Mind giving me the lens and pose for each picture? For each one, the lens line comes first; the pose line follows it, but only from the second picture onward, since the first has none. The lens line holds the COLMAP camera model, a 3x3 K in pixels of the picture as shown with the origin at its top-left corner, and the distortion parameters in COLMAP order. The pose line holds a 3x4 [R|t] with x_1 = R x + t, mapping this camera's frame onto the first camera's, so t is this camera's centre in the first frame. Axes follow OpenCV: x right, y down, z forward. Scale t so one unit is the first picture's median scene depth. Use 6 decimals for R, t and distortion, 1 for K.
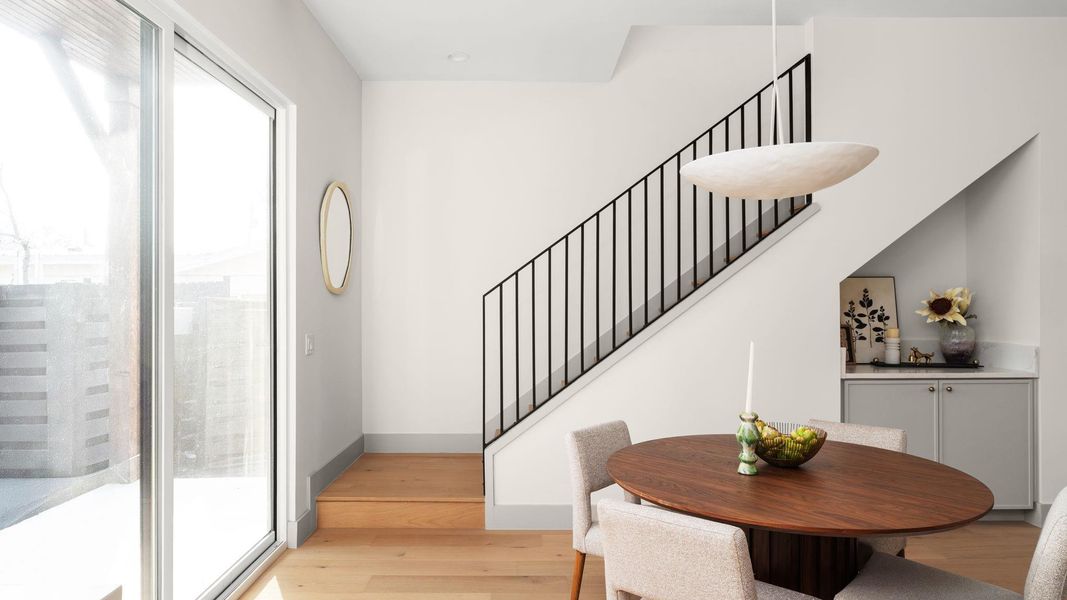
lens RADIAL K [[634.3, 0, 531.8], [0, 634.3, 301.0], [0, 0, 1]] dist [-0.018371, 0.005482]
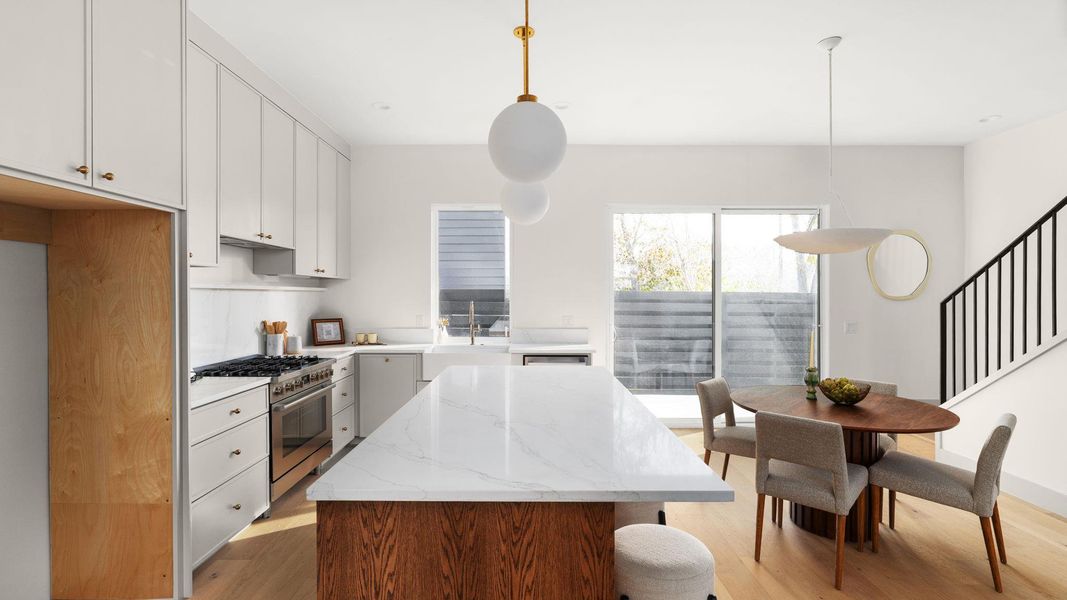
lens RADIAL K [[484.2, 0, 536.6], [0, 484.2, 295.3], [0, 0, 1]] dist [-0.007135, 0.002390]
pose [[0.014304, 0.000537, -0.999898, 0.913189], [0.000682, 1.000000, 0.000547, -0.024834], [0.999897, -0.000689, 0.014304, 0.056757]]
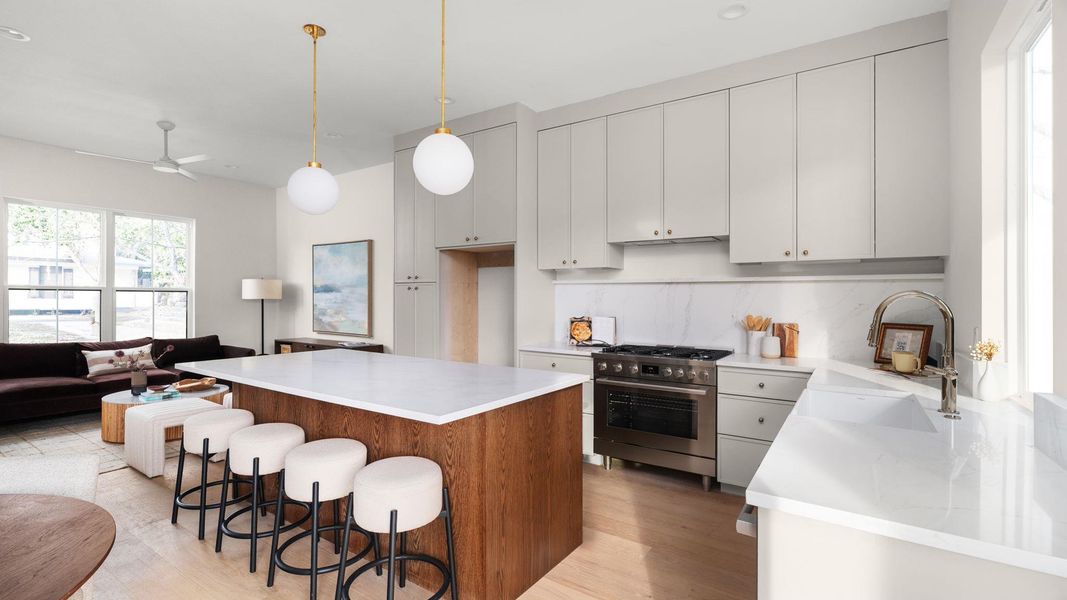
lens RADIAL K [[484.2, 0, 536.7], [0, 484.2, 298.7], [0, 0, 1]] dist [-0.007135, 0.002390]
pose [[-0.835854, -0.004812, 0.548931, -0.208501], [-0.006974, 0.999974, -0.001855, -0.000344], [-0.548908, -0.005379, -0.835865, 0.479534]]
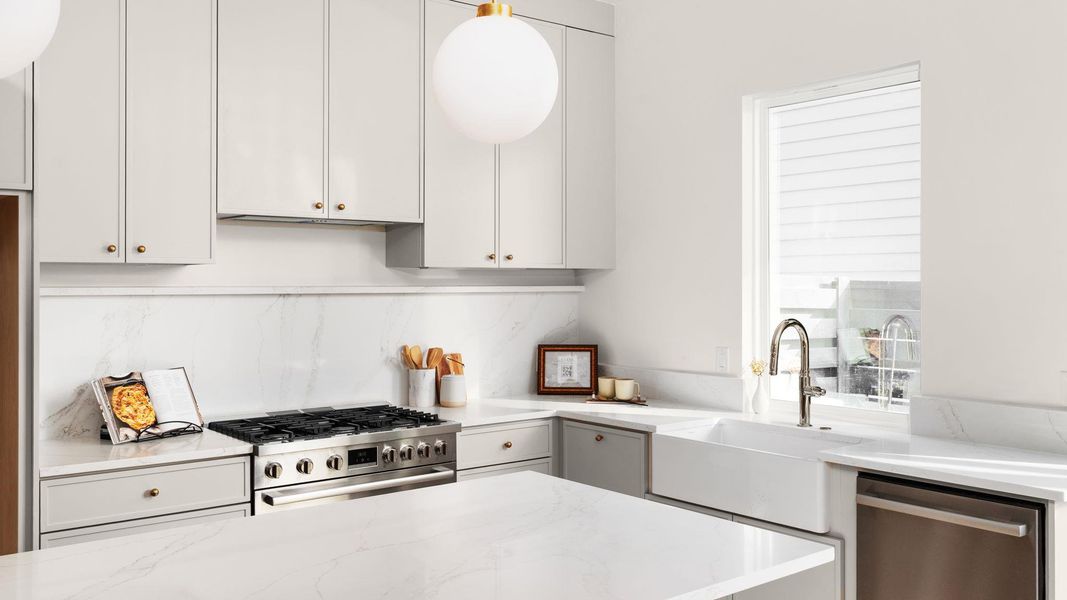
lens RADIAL K [[942.4, 0, 531.3], [0, 942.4, 271.5], [0, 0, 1]] dist [0.012622, 0.008289]
pose [[-0.776032, -0.007285, -0.630652, 0.533507], [0.003799, 0.999861, -0.016224, -0.042974], [0.630683, -0.014986, -0.775896, 0.482237]]
